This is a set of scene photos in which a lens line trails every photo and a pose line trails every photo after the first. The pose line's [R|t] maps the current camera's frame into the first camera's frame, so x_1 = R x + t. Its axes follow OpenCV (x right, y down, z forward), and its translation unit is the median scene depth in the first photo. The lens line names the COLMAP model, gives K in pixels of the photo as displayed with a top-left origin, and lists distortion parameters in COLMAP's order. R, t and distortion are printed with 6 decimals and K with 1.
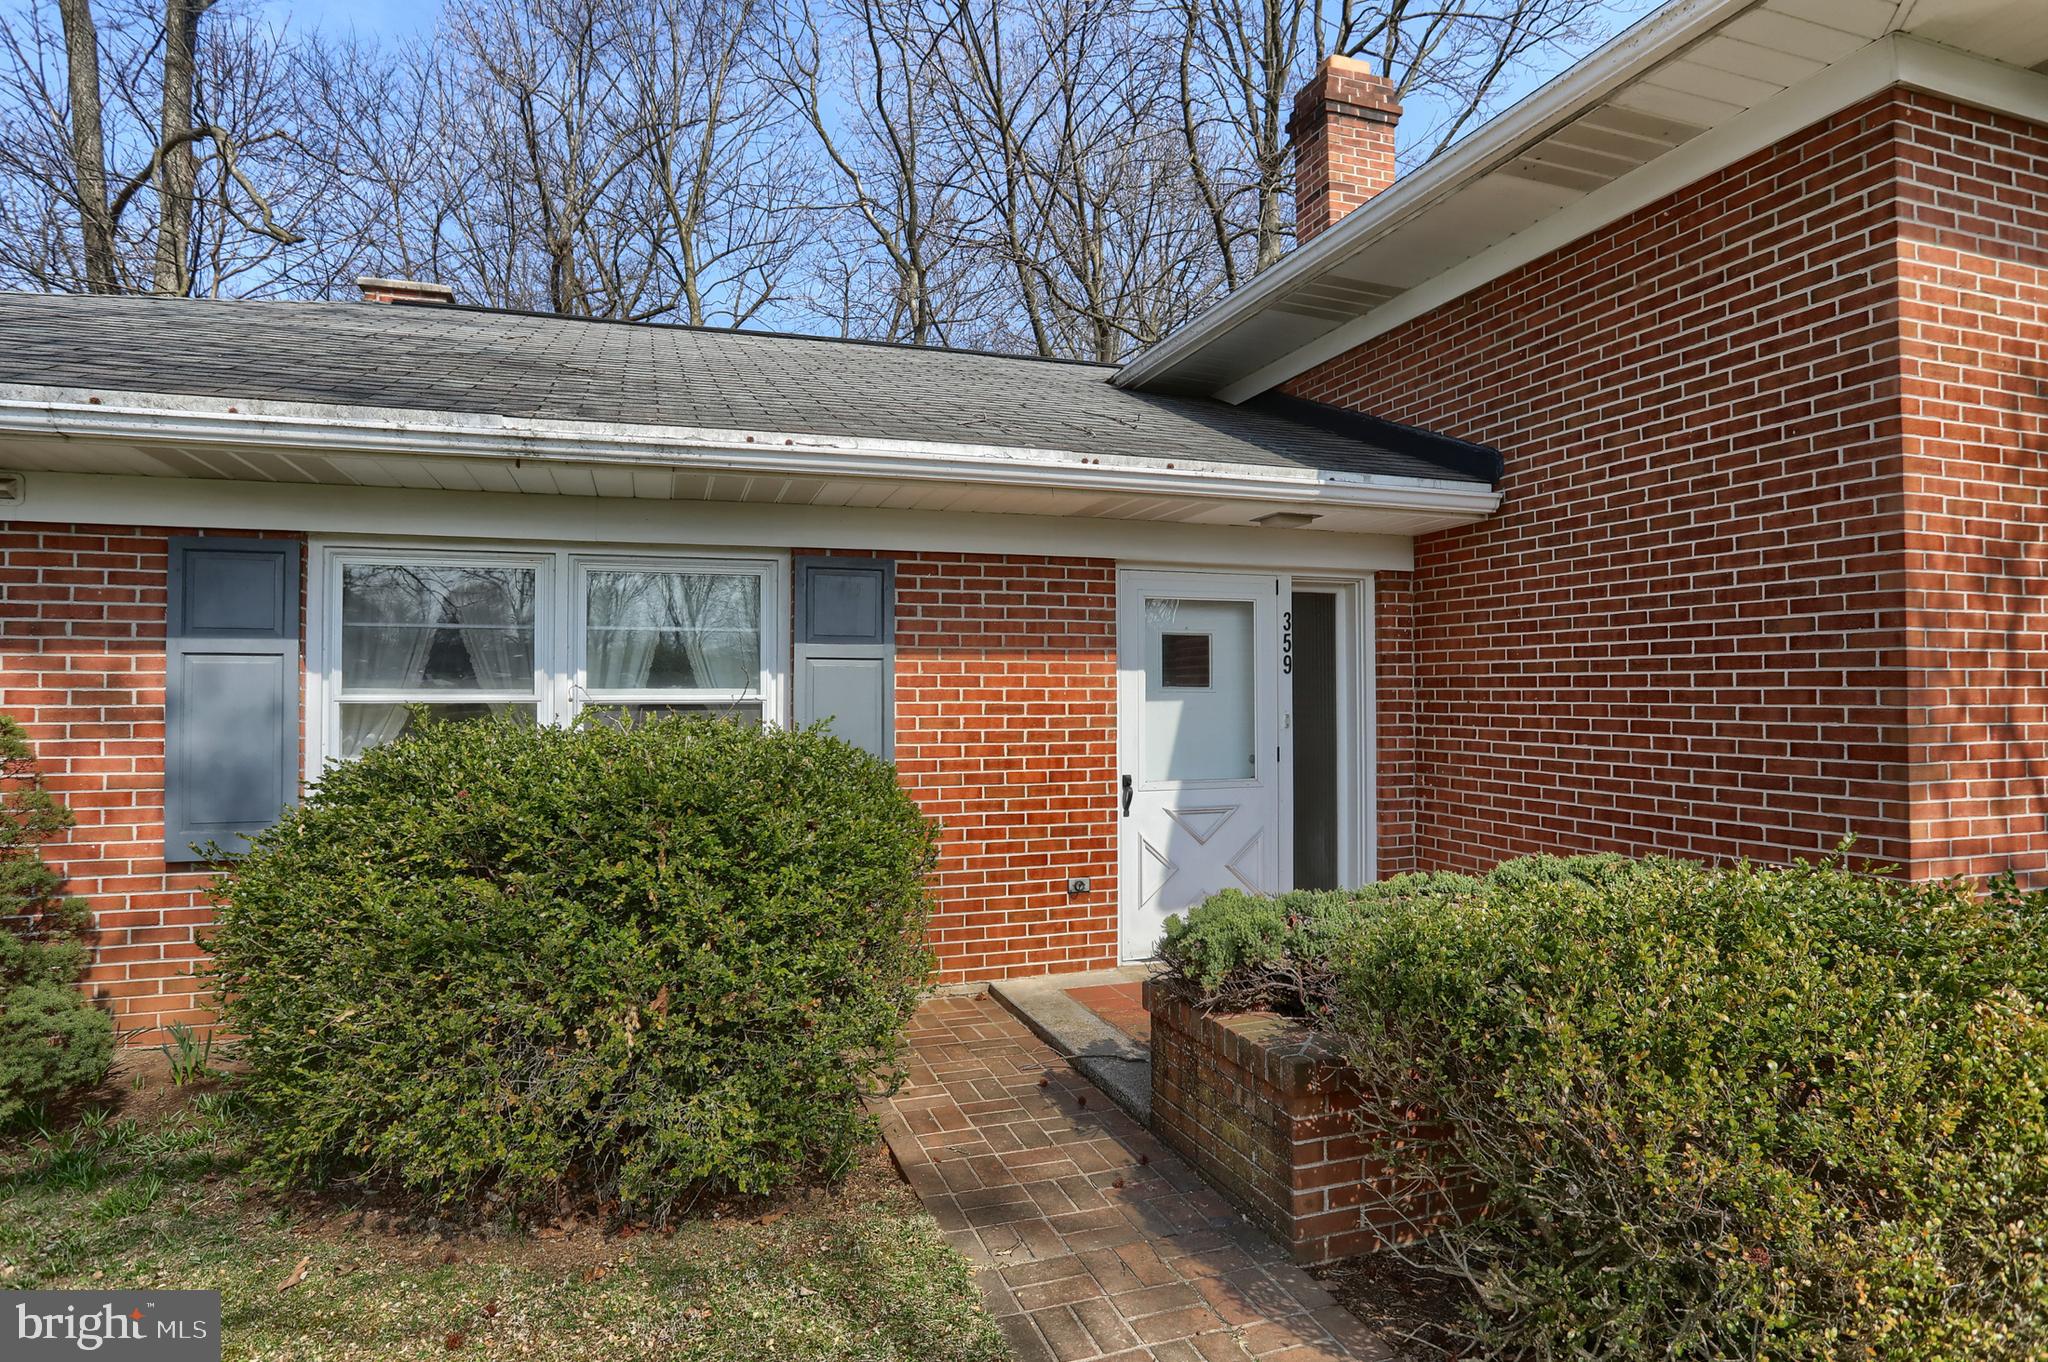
lens RADIAL K [[1079.5, 0, 966.5], [0, 1079.5, 678.2], [0, 0, 1]] dist [-0.063853, 0.030543]
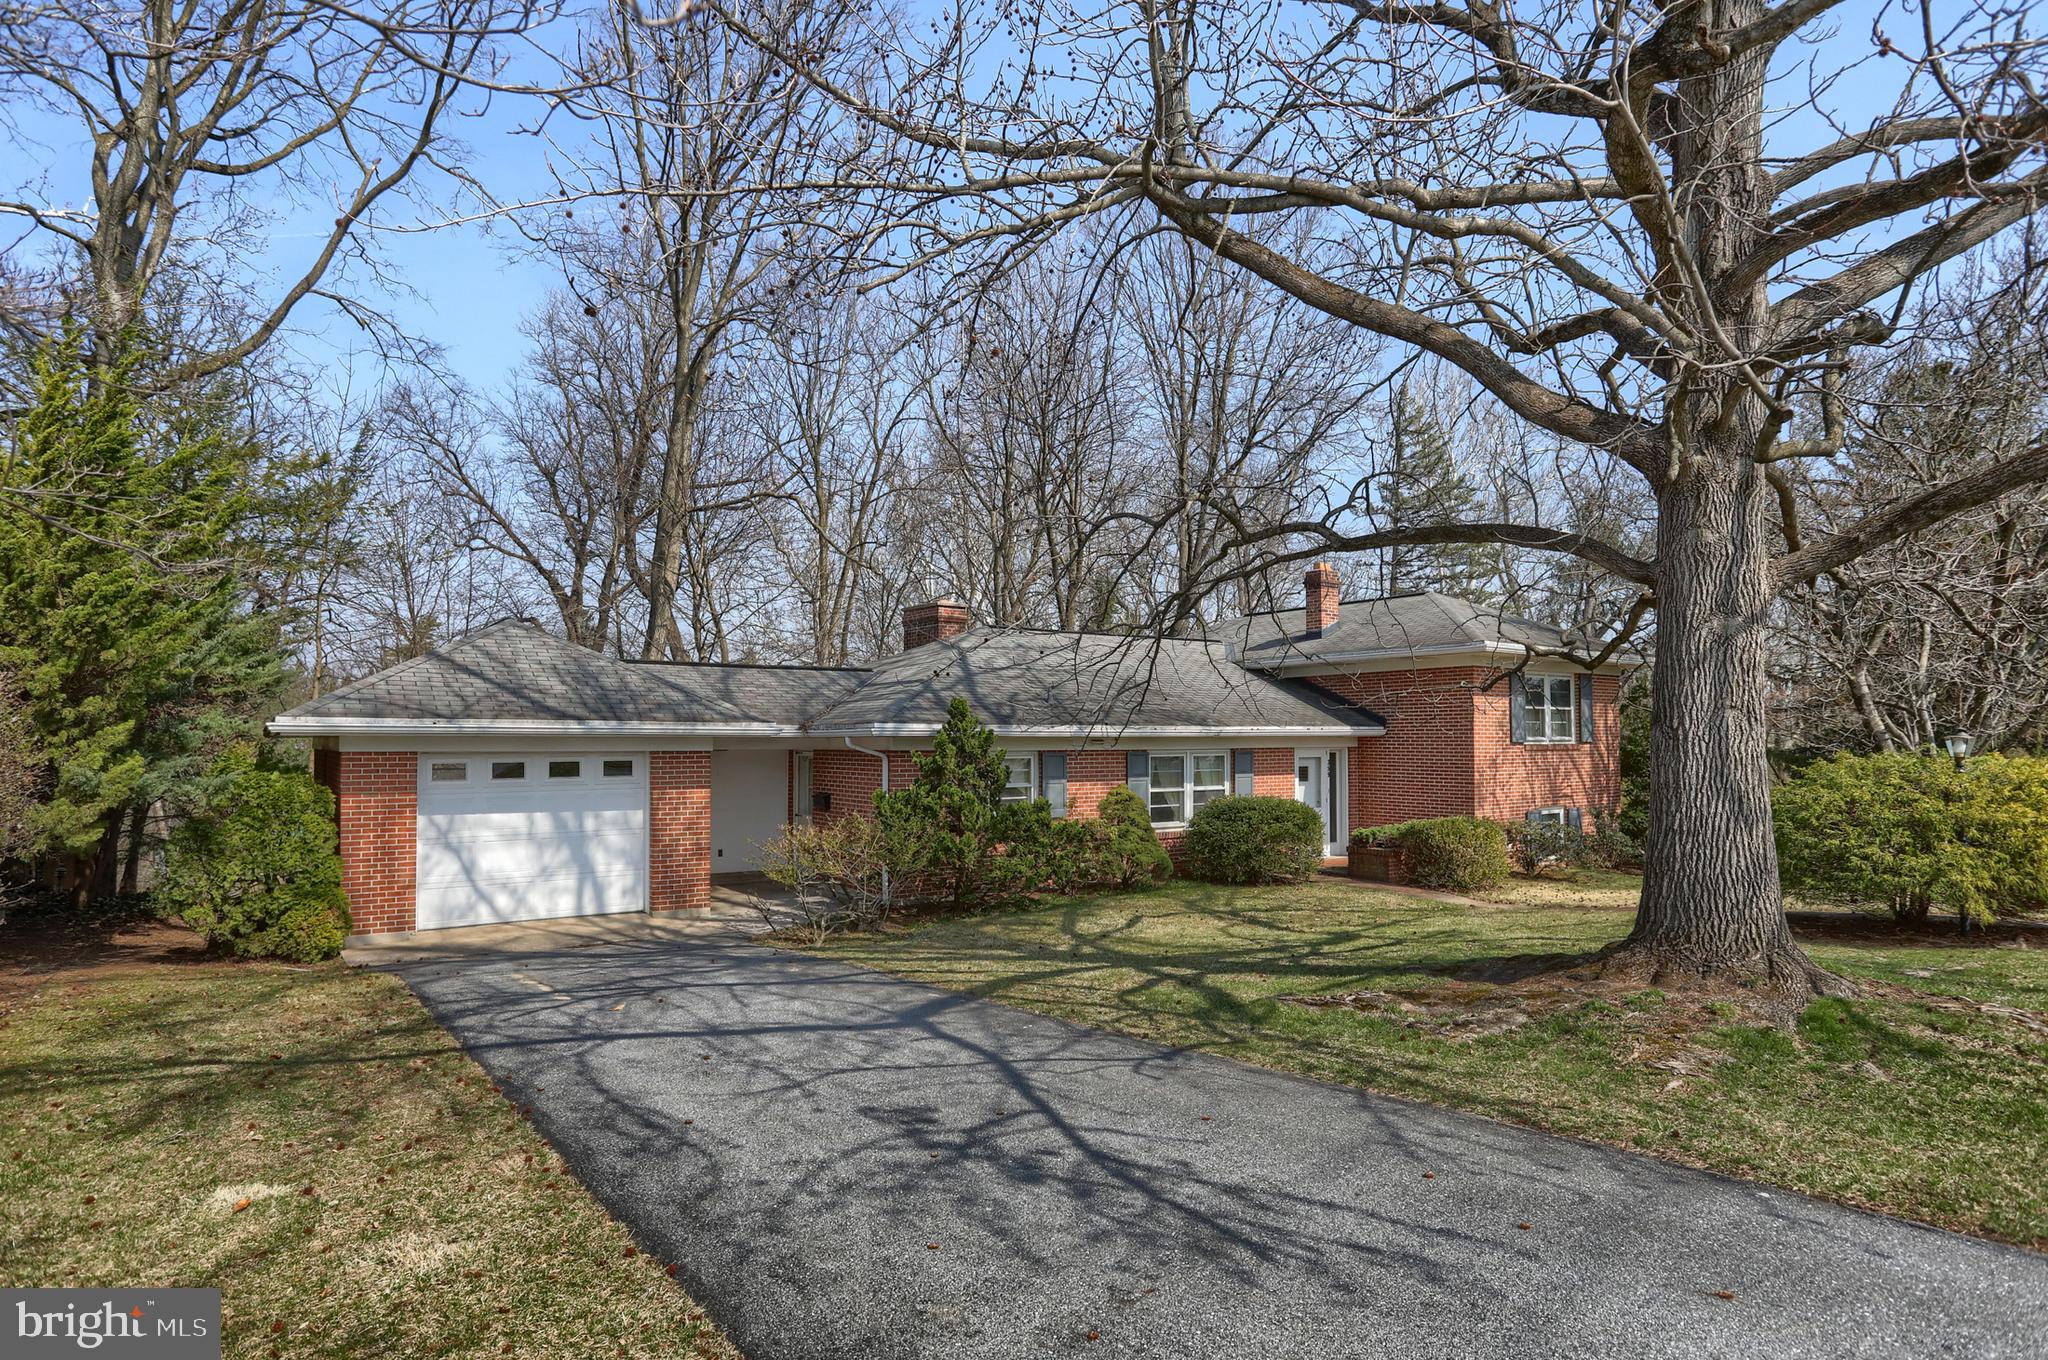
lens RADIAL K [[1106.3, 0, 1022.2], [0, 1106.3, 707.7], [0, 0, 1]] dist [-0.045434, 0.001877]
pose [[0.947326, 0.010628, 0.320094, -2.295972], [-0.007026, 0.999898, -0.012404, -0.228638], [-0.320193, 0.009501, 0.947305, -2.667731]]
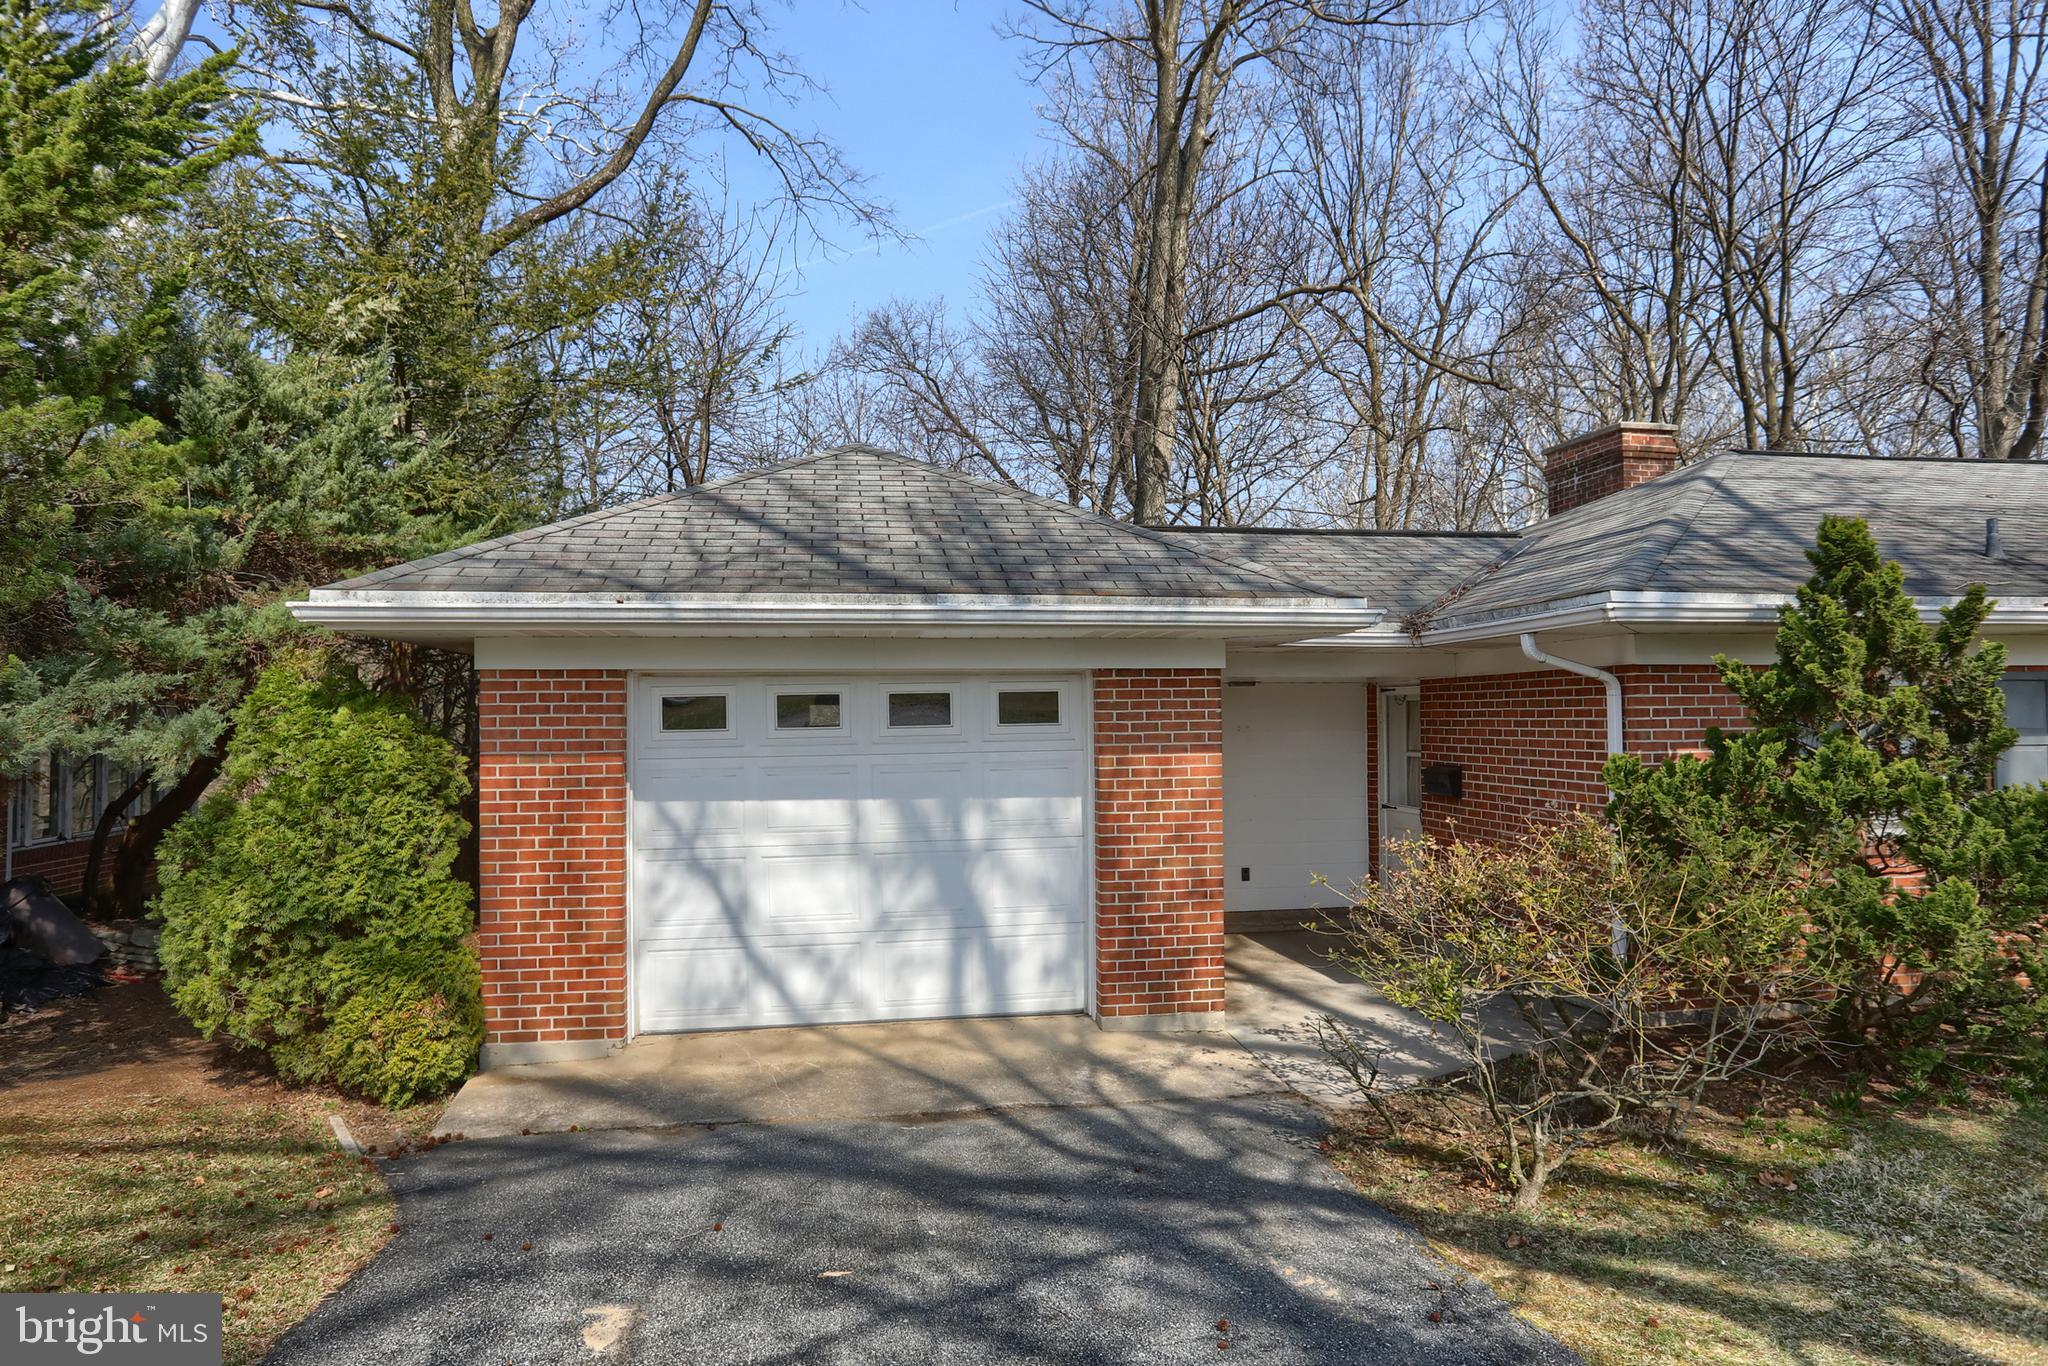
lens RADIAL K [[1202.4, 0, 1024.0], [0, 1202.4, 683.0], [0, 0, 1]] dist [-0.082633, 0.054122]
pose [[0.992438, -0.012261, -0.122136, -2.193857], [0.011029, 0.999881, -0.010762, -0.104188], [0.122253, 0.009333, 0.992455, -0.955824]]
